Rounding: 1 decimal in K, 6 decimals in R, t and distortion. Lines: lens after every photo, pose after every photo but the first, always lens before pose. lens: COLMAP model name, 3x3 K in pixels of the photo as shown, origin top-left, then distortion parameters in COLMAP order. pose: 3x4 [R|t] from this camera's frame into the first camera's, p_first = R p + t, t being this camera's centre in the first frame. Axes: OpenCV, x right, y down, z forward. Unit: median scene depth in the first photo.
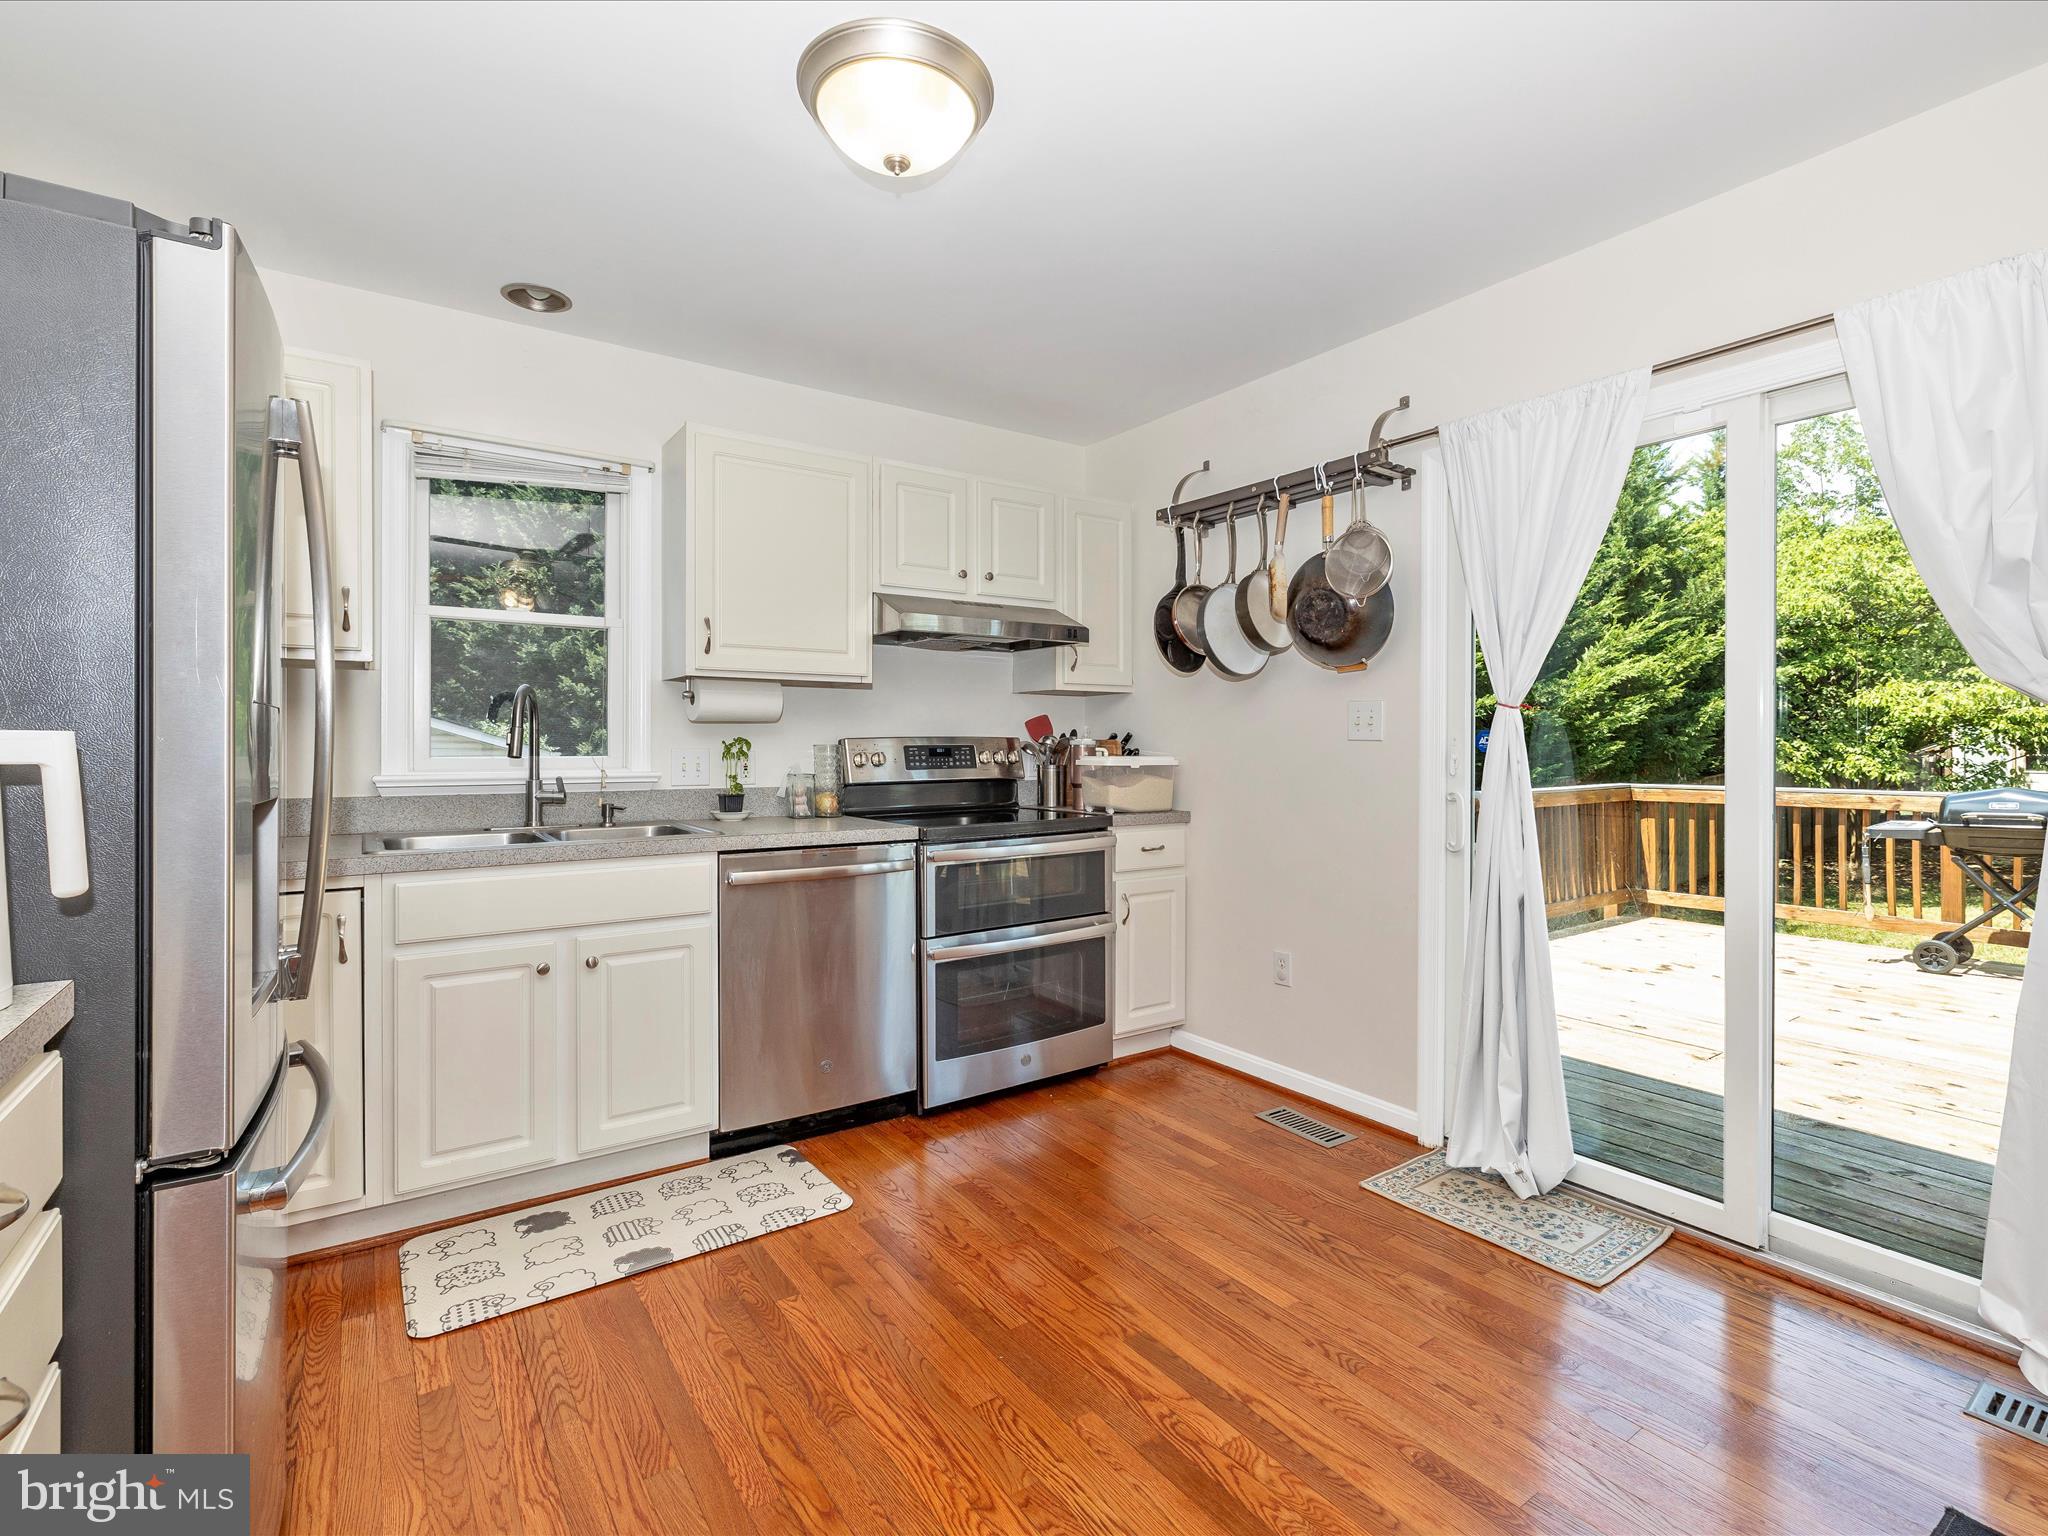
lens RADIAL K [[967.3, 0, 1028.2], [0, 967.3, 748.4], [0, 0, 1]] dist [-0.003663, 0.001652]
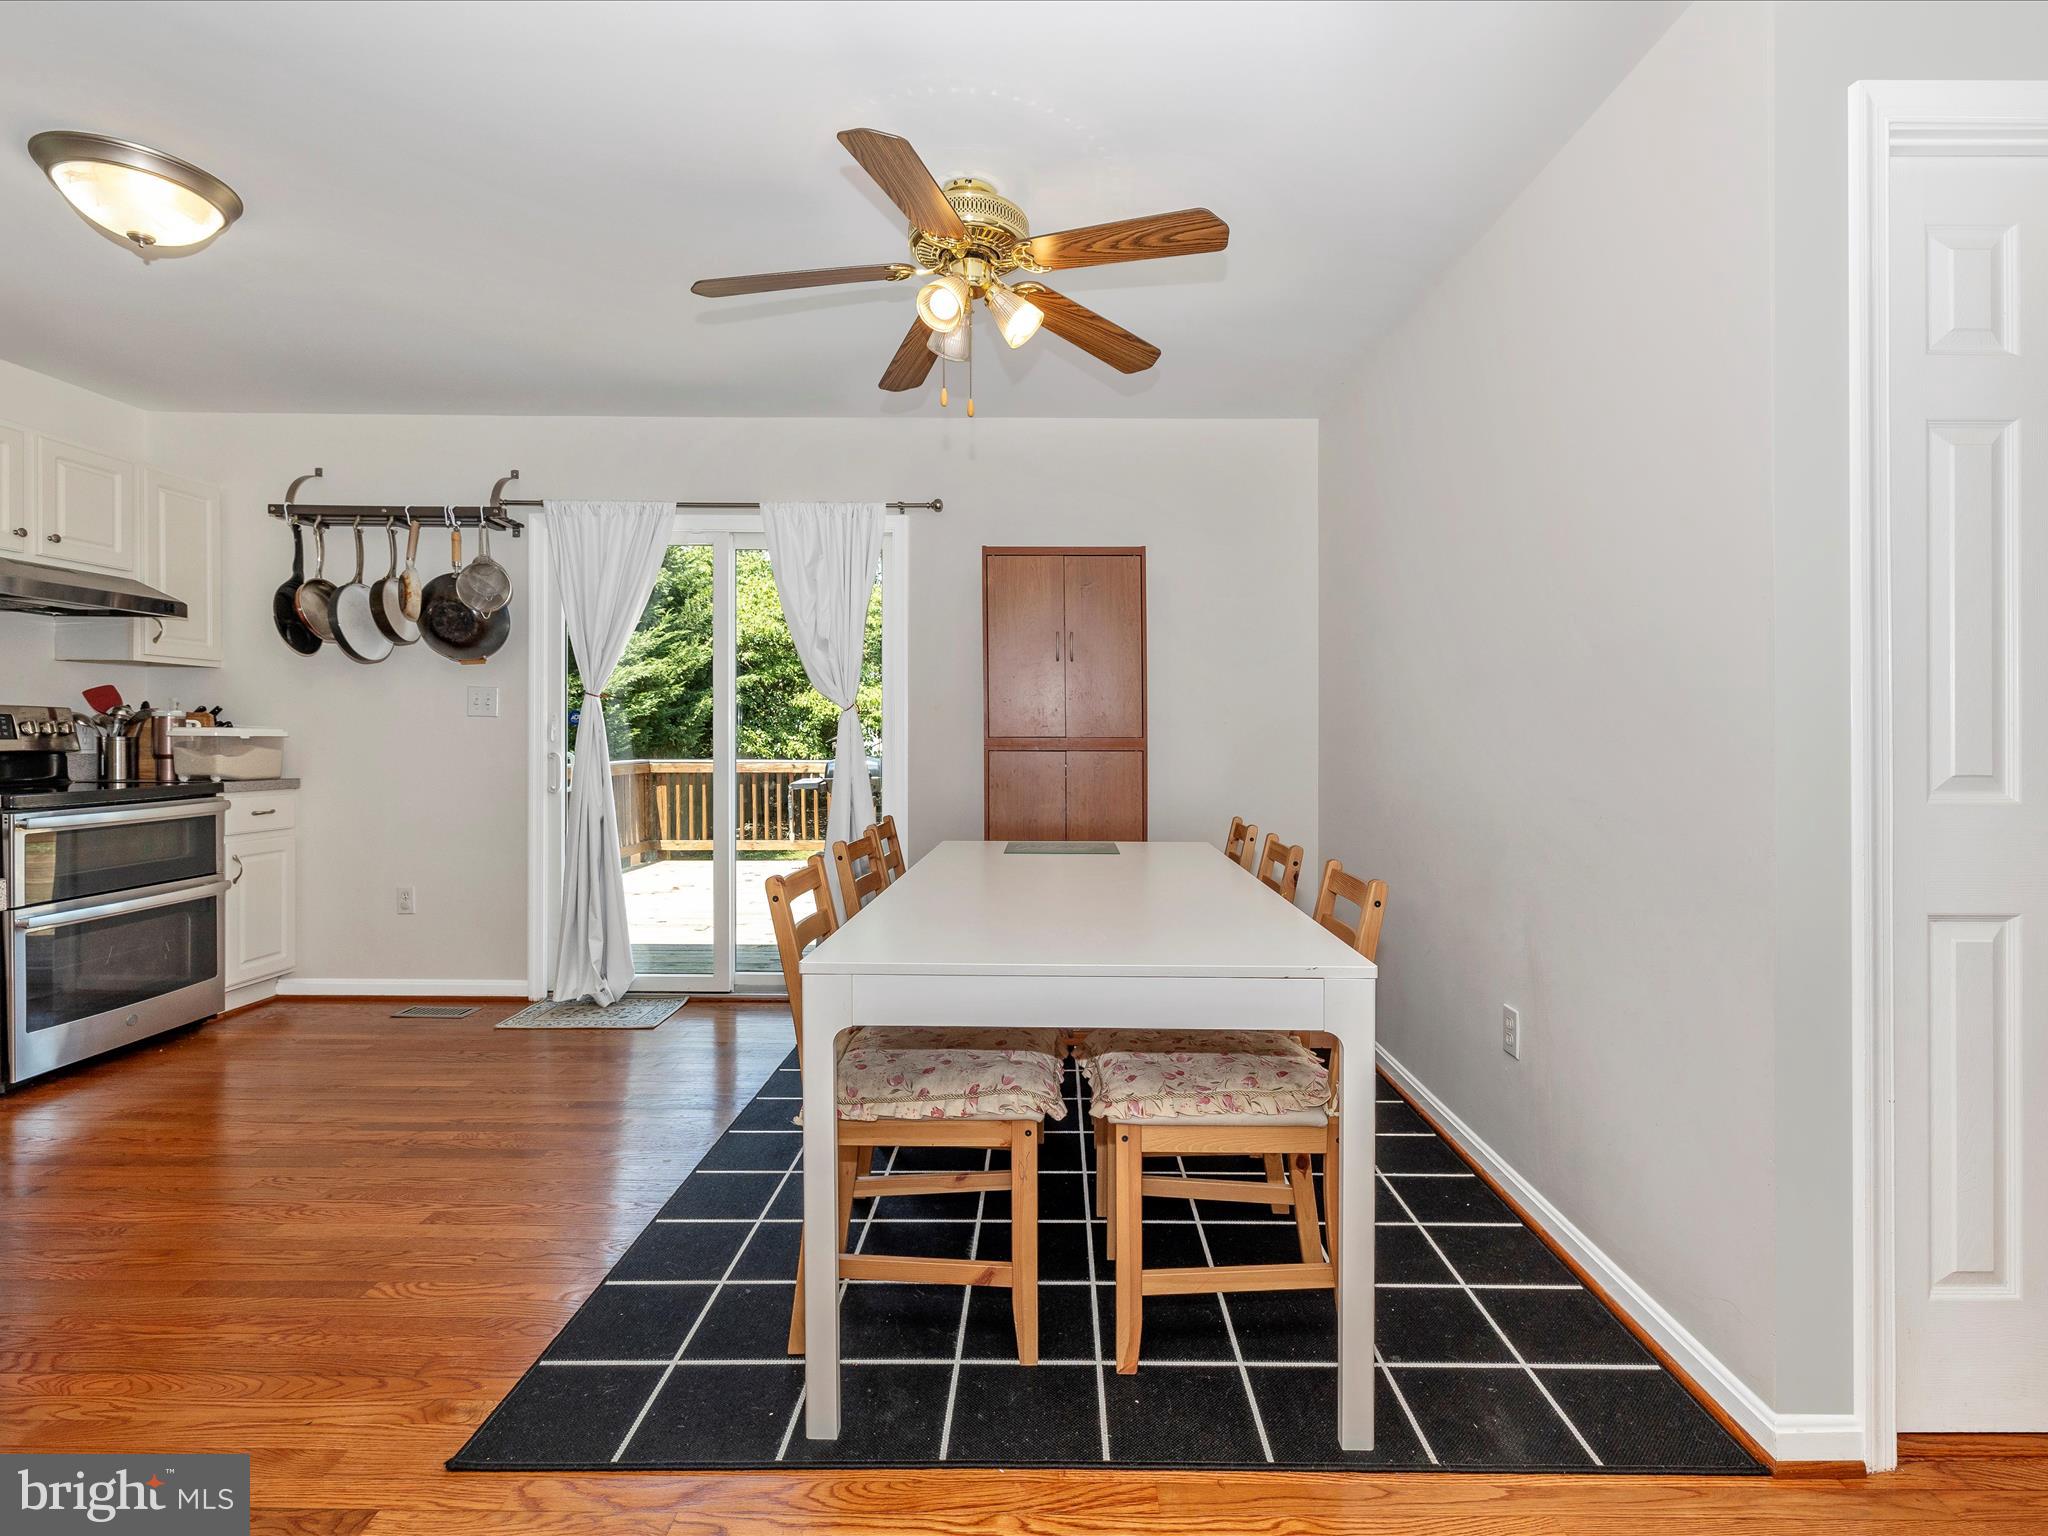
lens RADIAL K [[967.3, 0, 1047.5], [0, 967.3, 754.9], [0, 0, 1]] dist [-0.003663, 0.001652]
pose [[0.573765, -0.009929, 0.818960, -0.295614], [-0.003124, 0.999893, 0.014312, 0.022791], [-0.819014, -0.010770, 0.573672, -0.404844]]
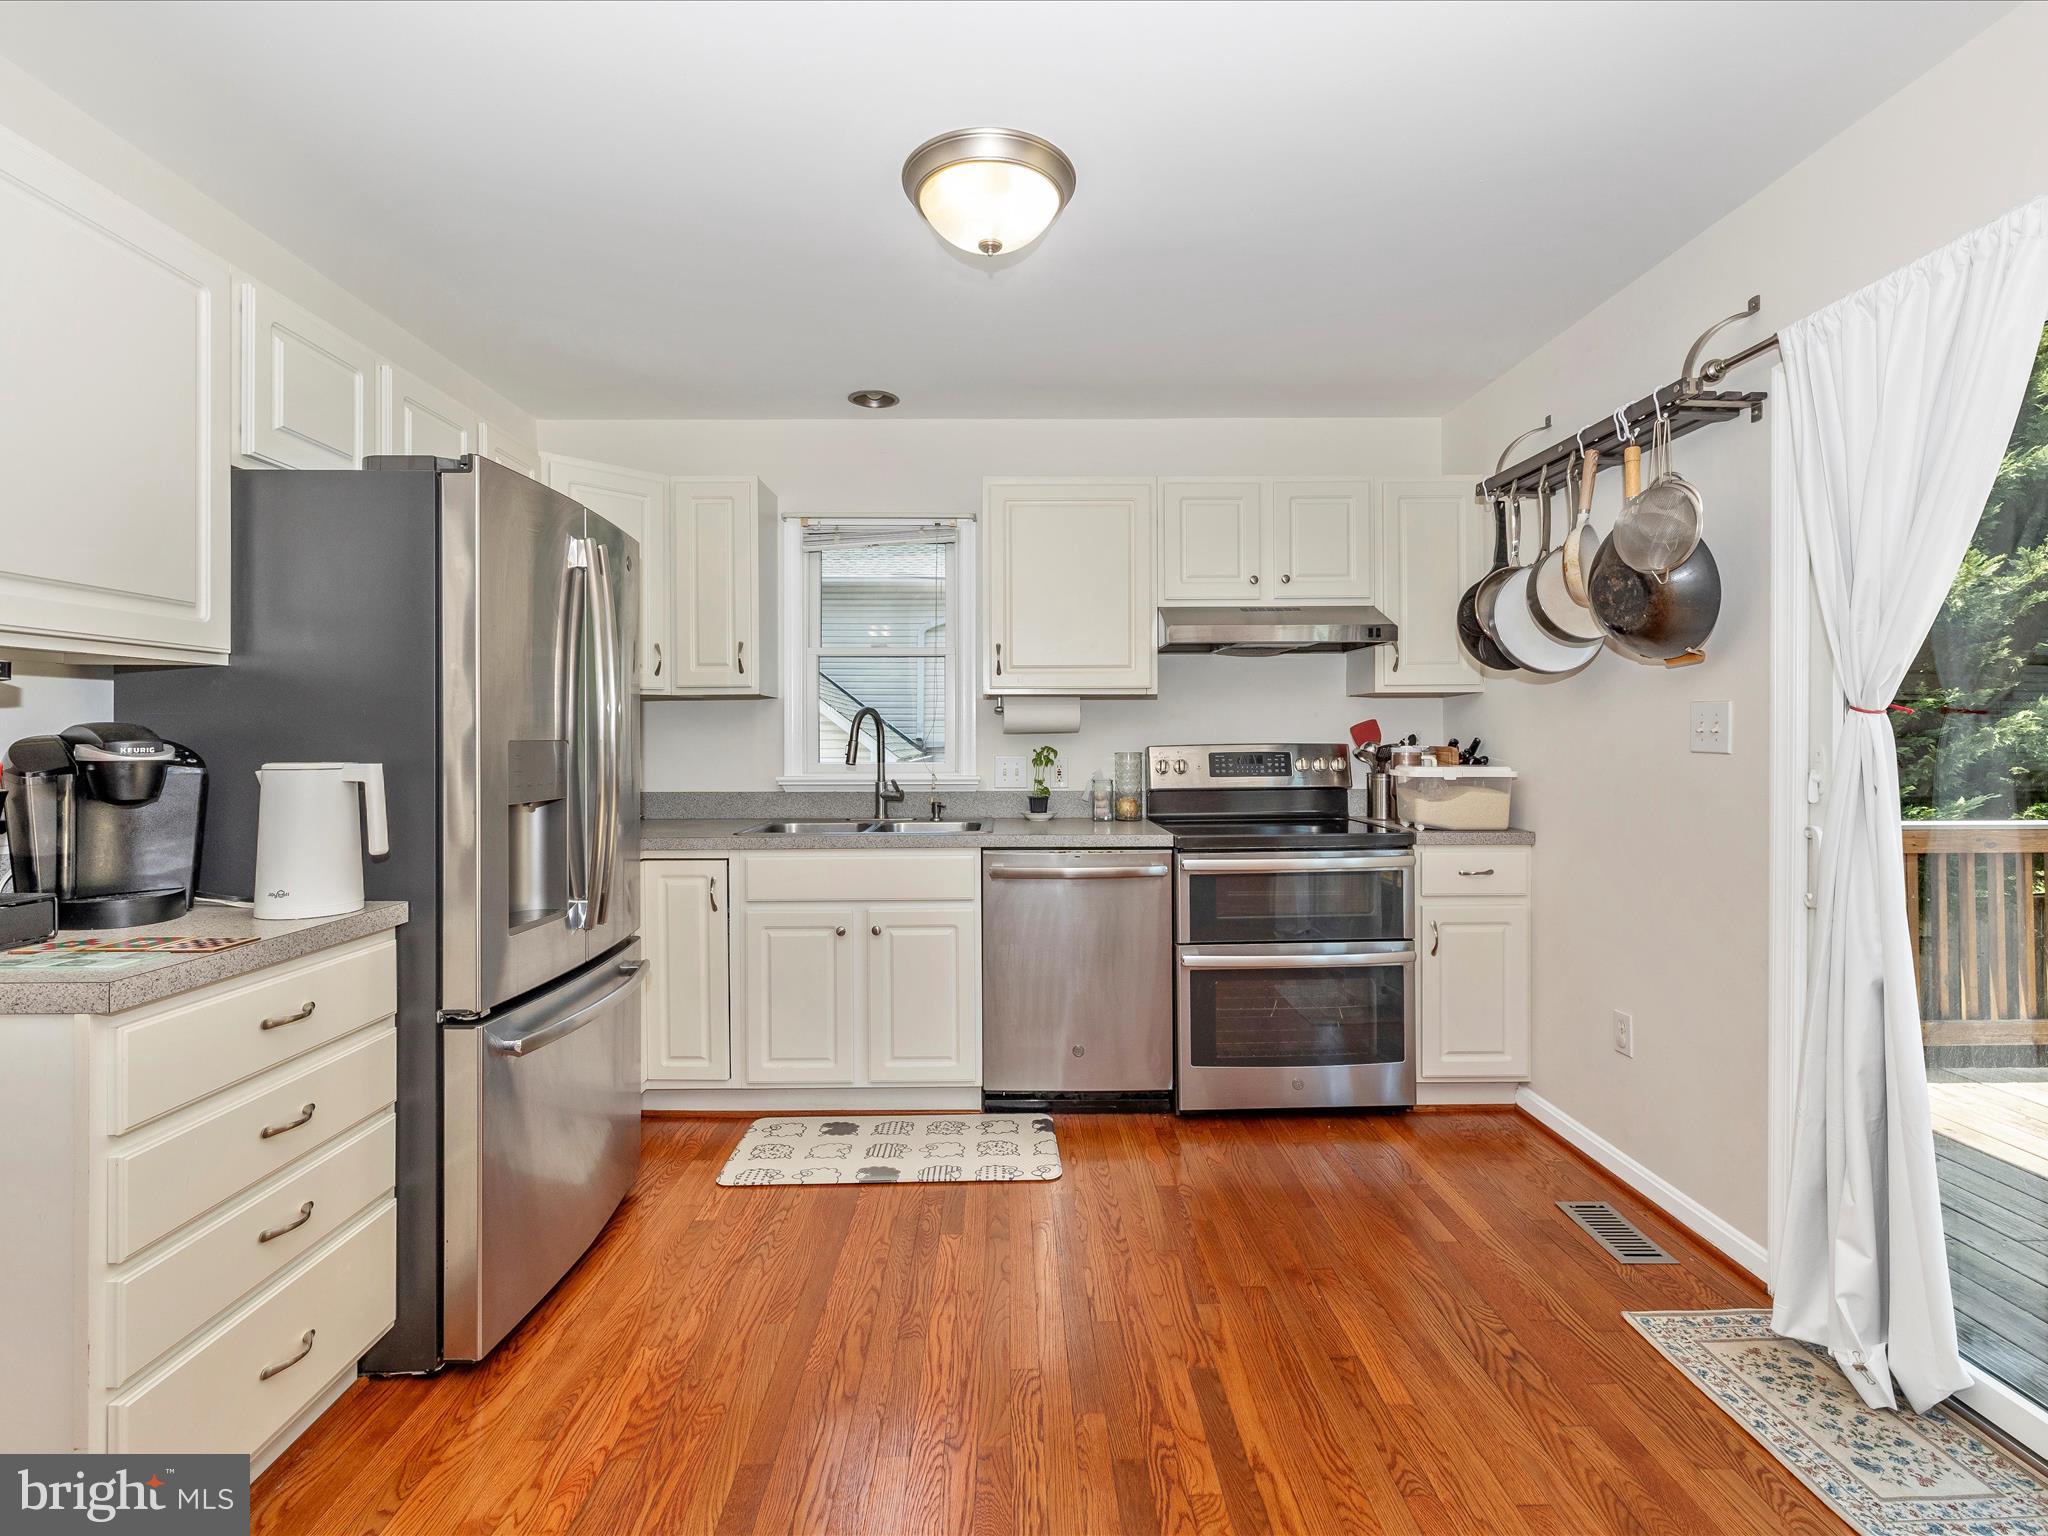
lens RADIAL K [[967.3, 0, 1019.9], [0, 967.3, 742.8], [0, 0, 1]] dist [-0.003663, 0.001652]
pose [[0.829947, -0.000031, -0.557843, 0.316070], [0.000938, 0.999999, 0.001340, -0.017681], [0.557842, -0.001636, 0.829945, 0.053074]]
